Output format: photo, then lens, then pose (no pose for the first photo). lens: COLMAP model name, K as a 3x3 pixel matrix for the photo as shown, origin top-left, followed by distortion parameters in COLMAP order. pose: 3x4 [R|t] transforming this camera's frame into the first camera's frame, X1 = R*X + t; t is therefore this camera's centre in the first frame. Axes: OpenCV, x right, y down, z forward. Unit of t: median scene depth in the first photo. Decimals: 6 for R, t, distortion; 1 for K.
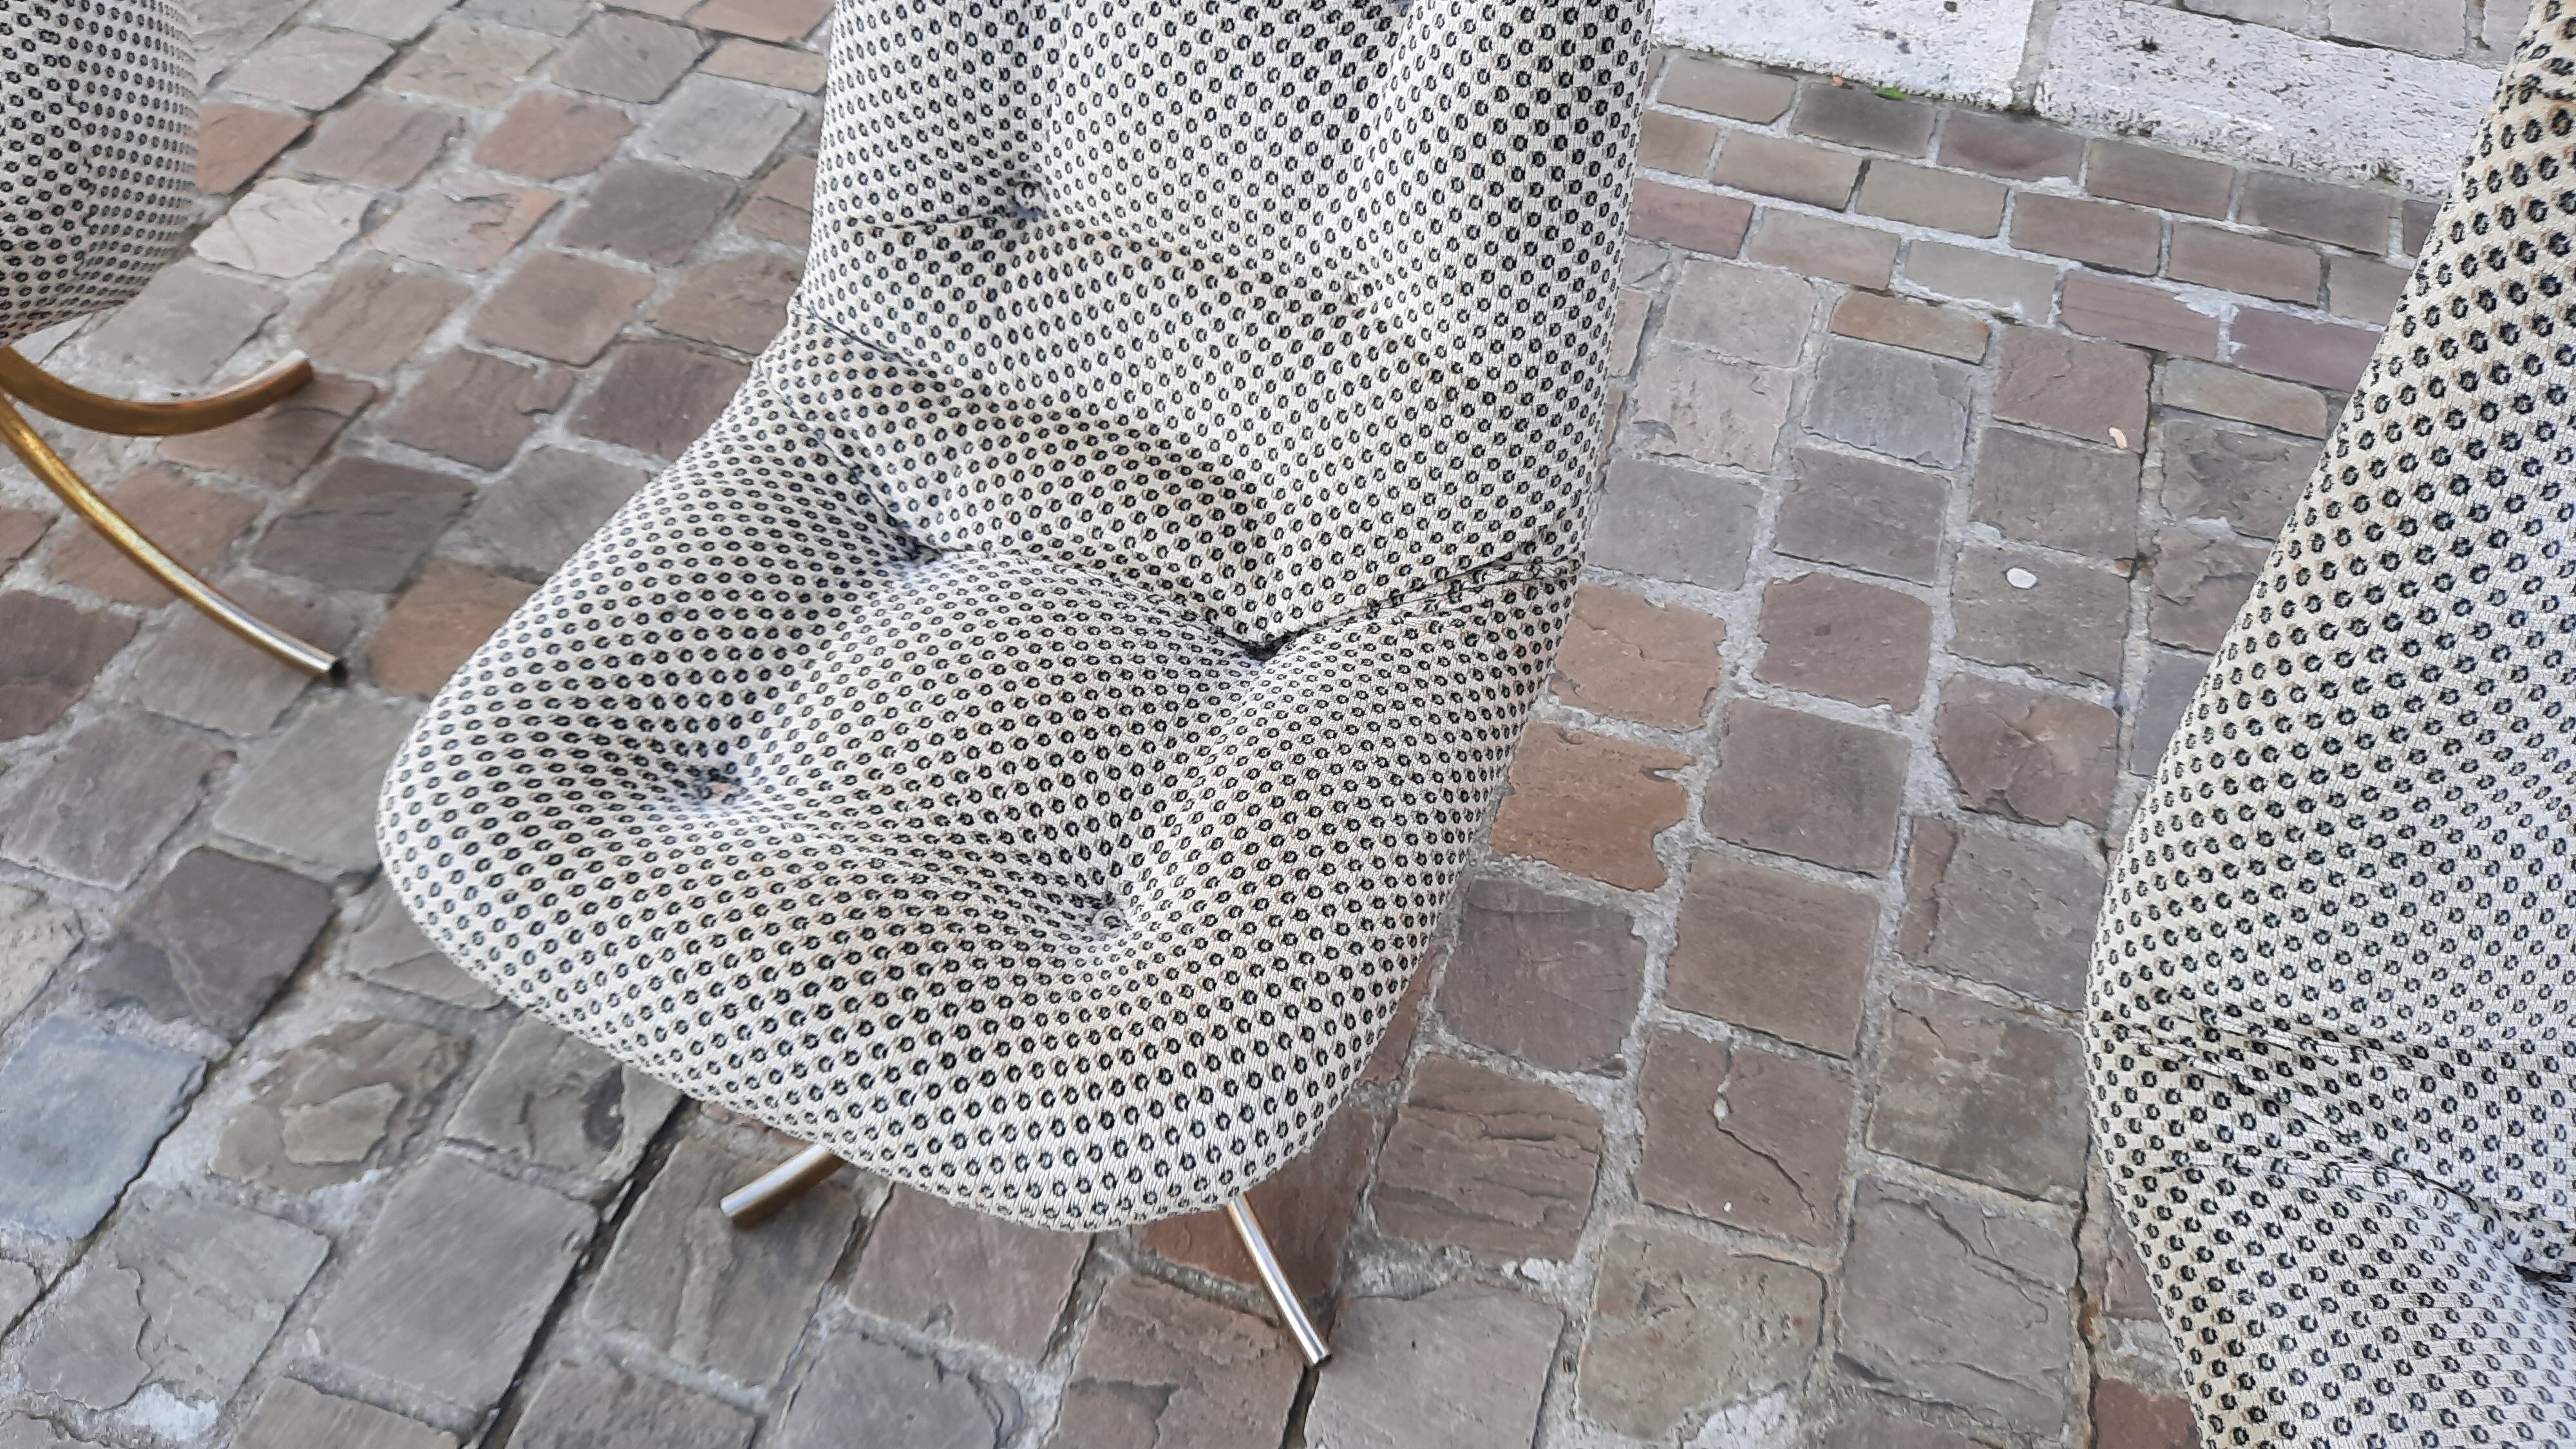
lens RADIAL K [[1861.6, 0, 1289.4], [0, 1861.6, 714.8], [0, 0, 1]] dist [0.042427, -0.038487]
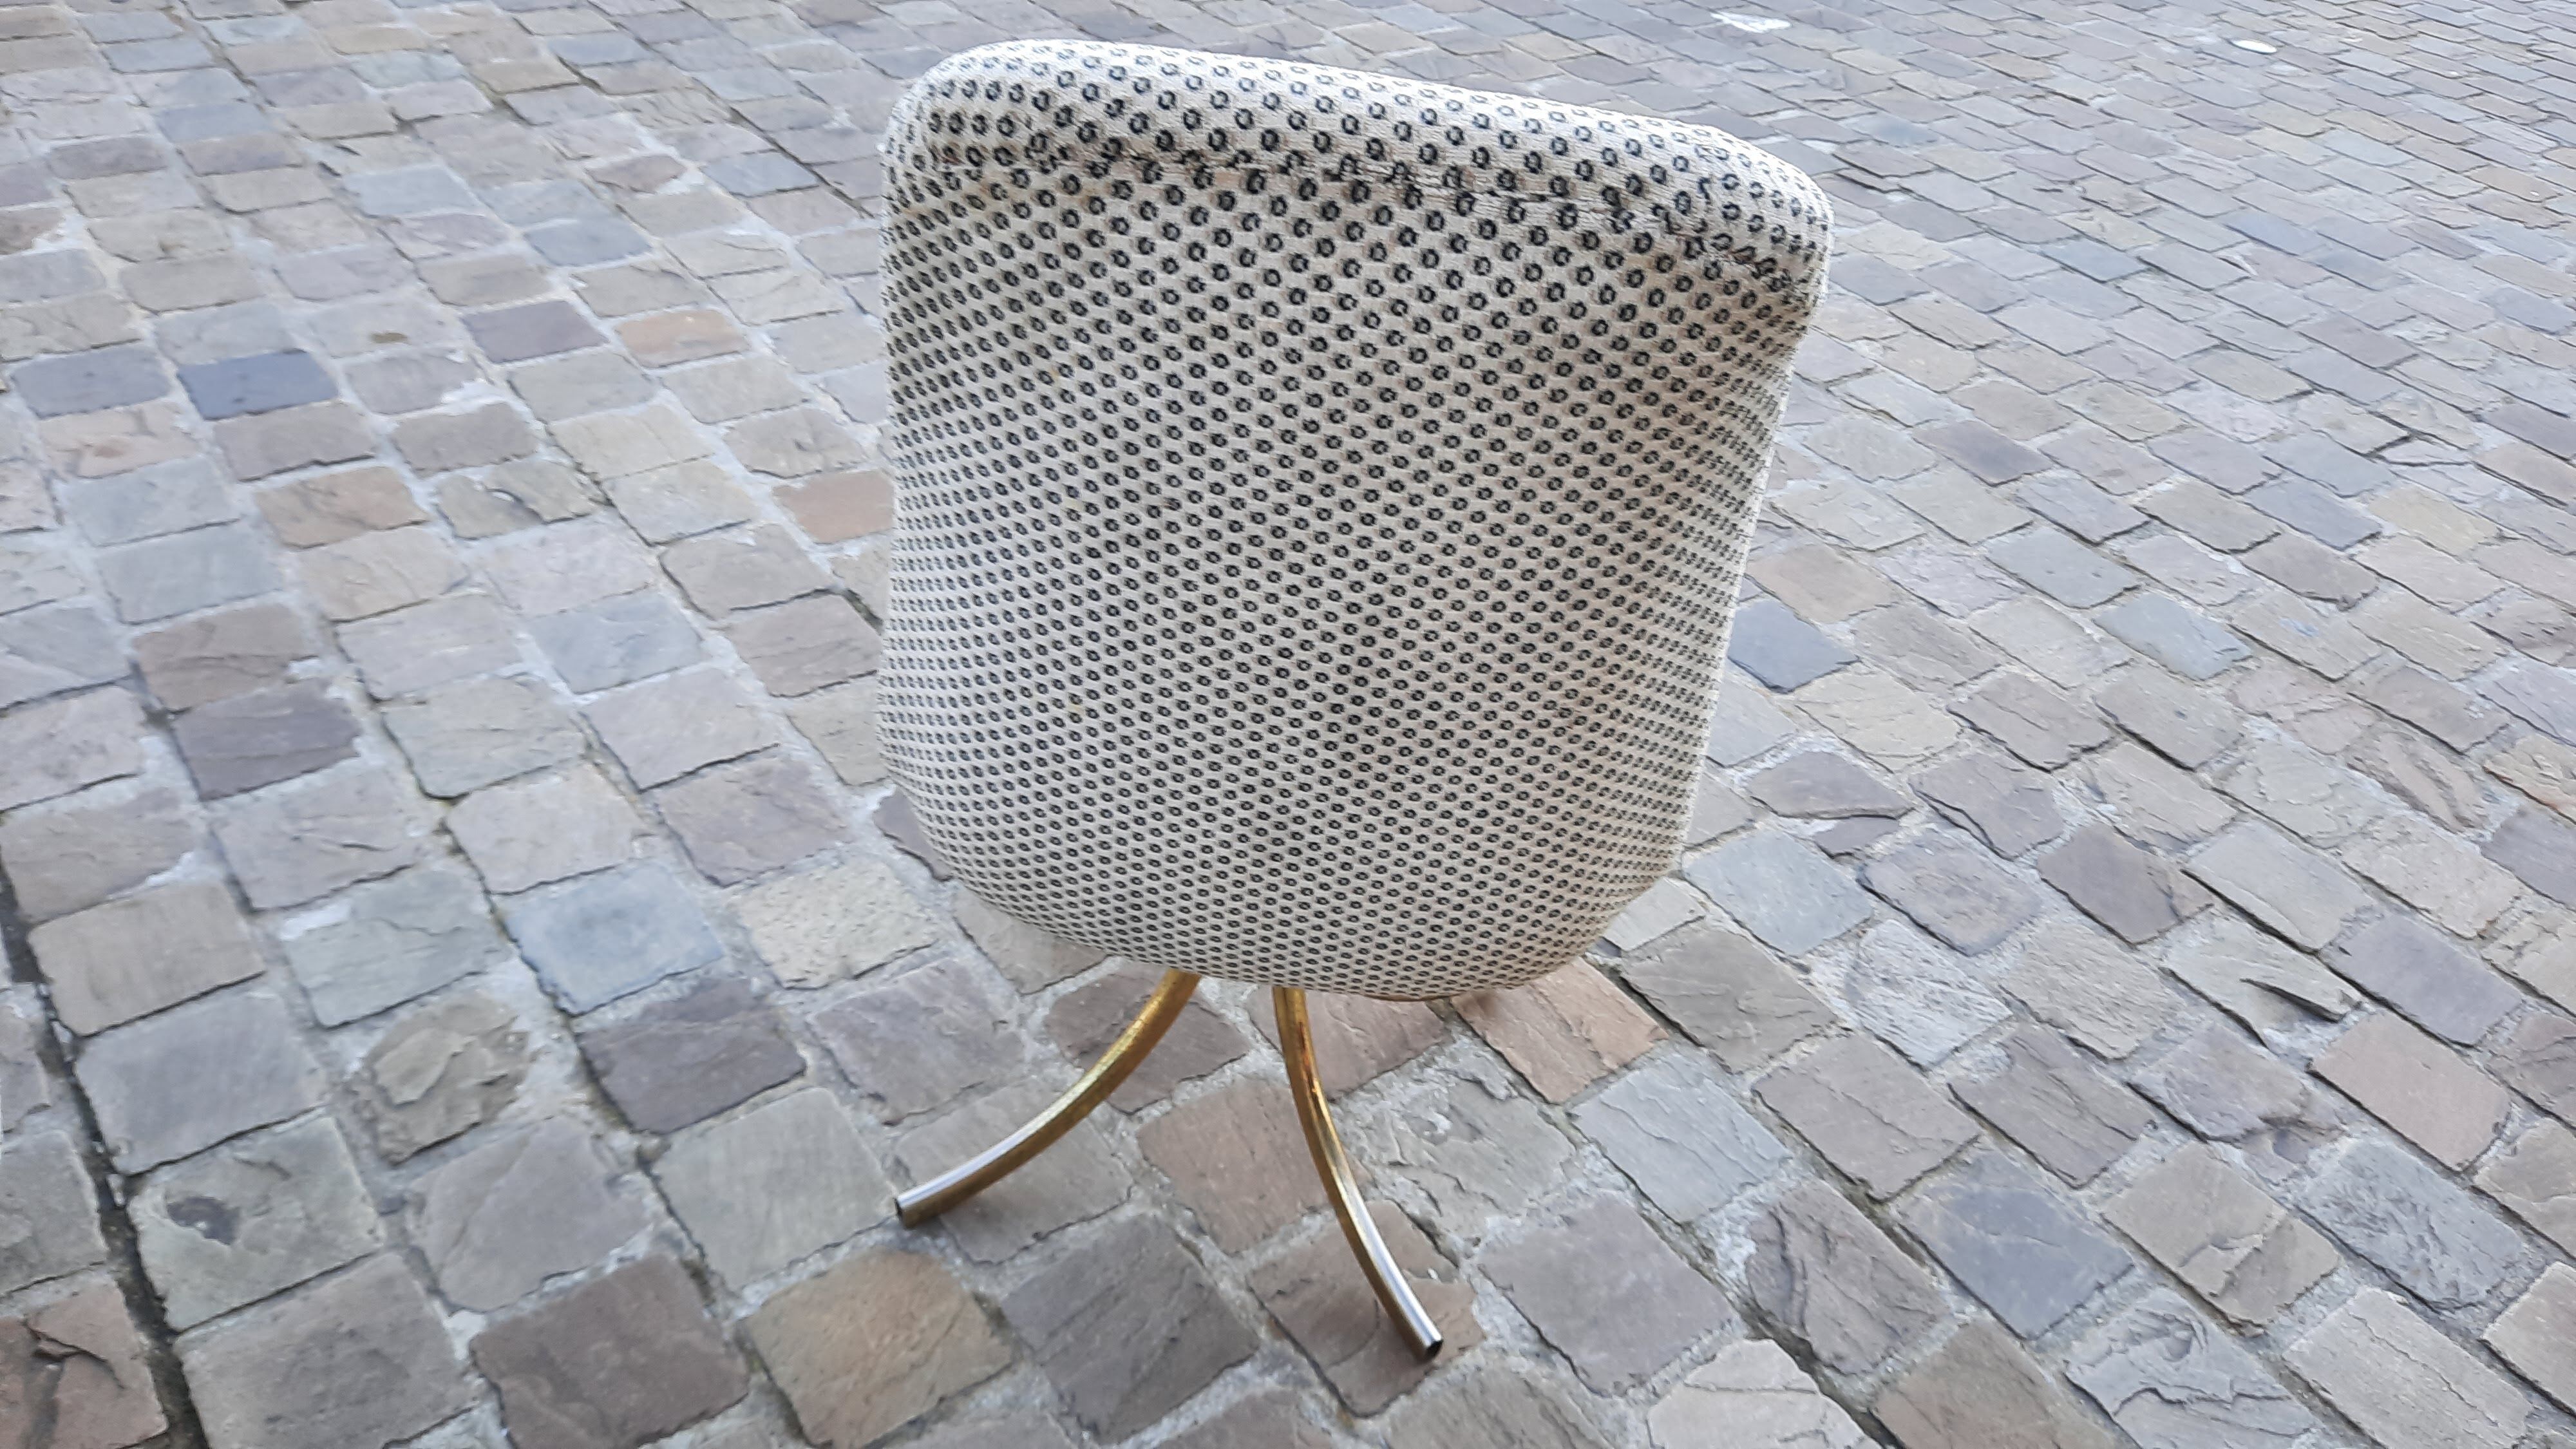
lens RADIAL K [[1861.6, 0, 1281.5], [0, 1861.6, 728.9], [0, 0, 1]] dist [0.042427, -0.038487]
pose [[-0.554974, 0.450676, -0.699210, -0.099925], [-0.721545, 0.157496, 0.674216, -0.999873], [0.413976, 0.878684, 0.237777, 0.812409]]
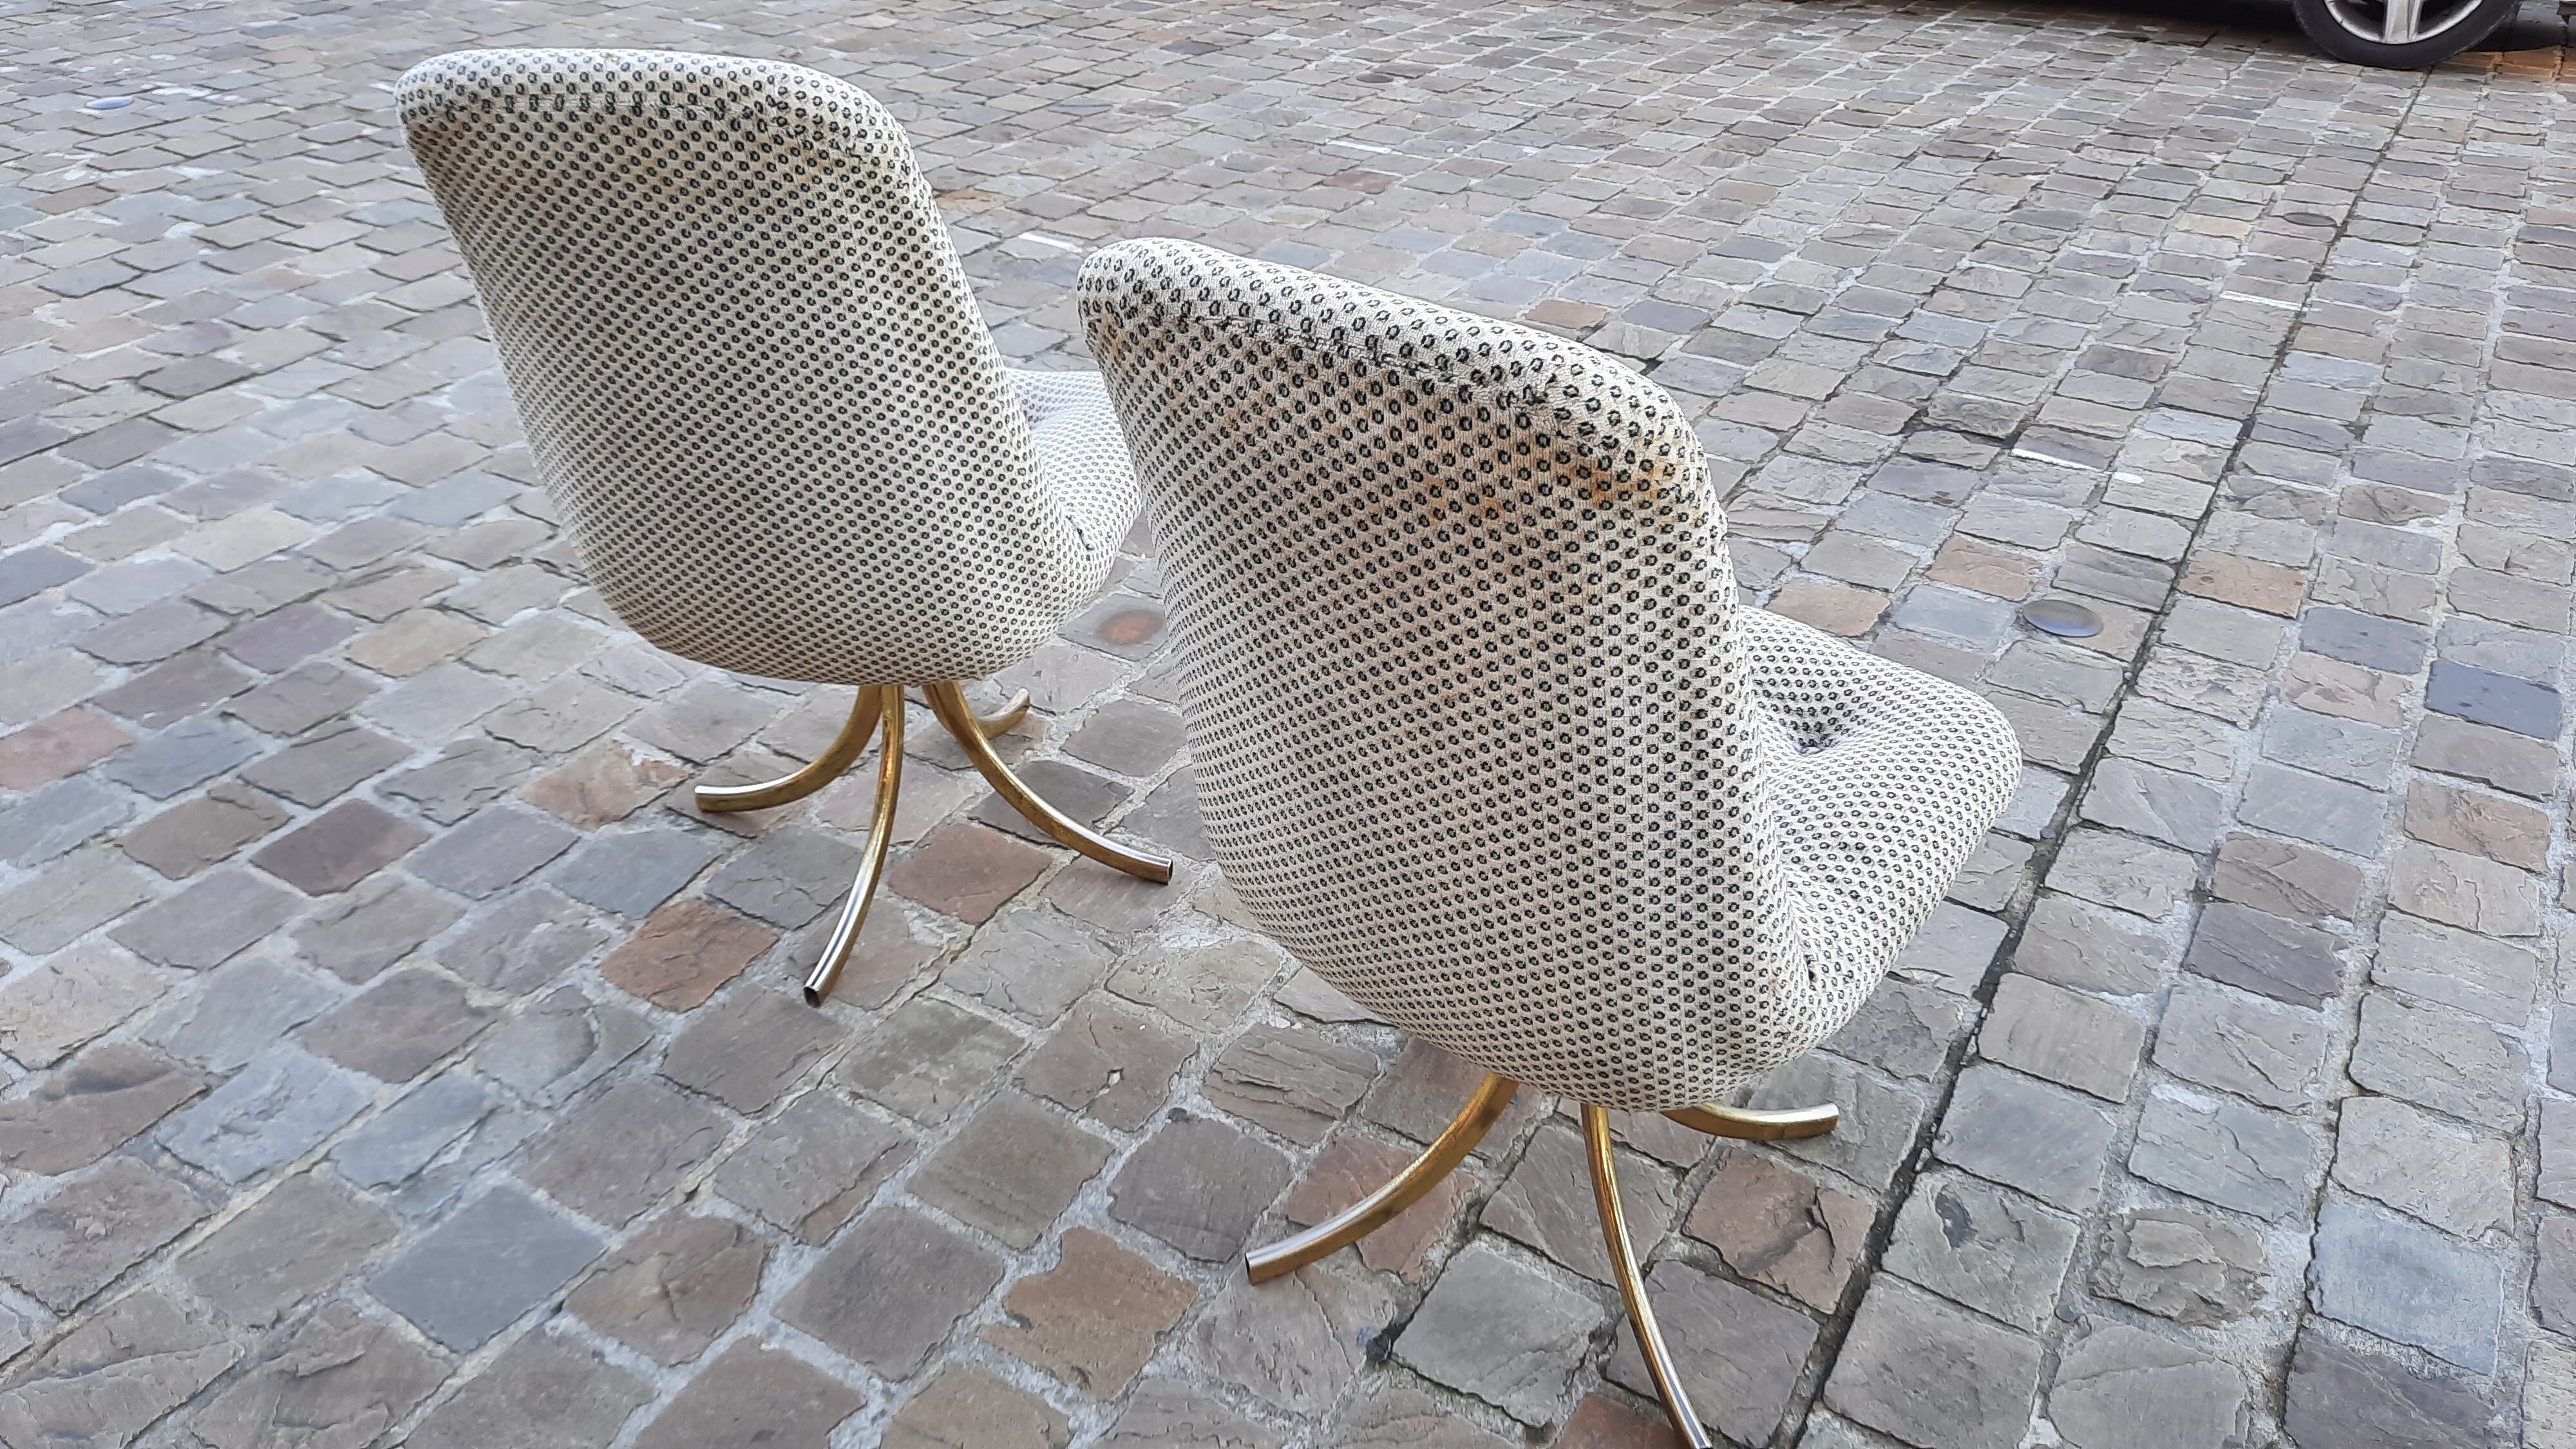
lens RADIAL K [[1861.6, 0, 1309.6], [0, 1861.6, 722.3], [0, 0, 1]] dist [0.042427, -0.038487]
pose [[-0.976612, -0.121156, 0.177621, -0.130512], [0.167023, 0.092719, 0.981584, -1.210734], [-0.135394, 0.988294, -0.070315, 0.865202]]
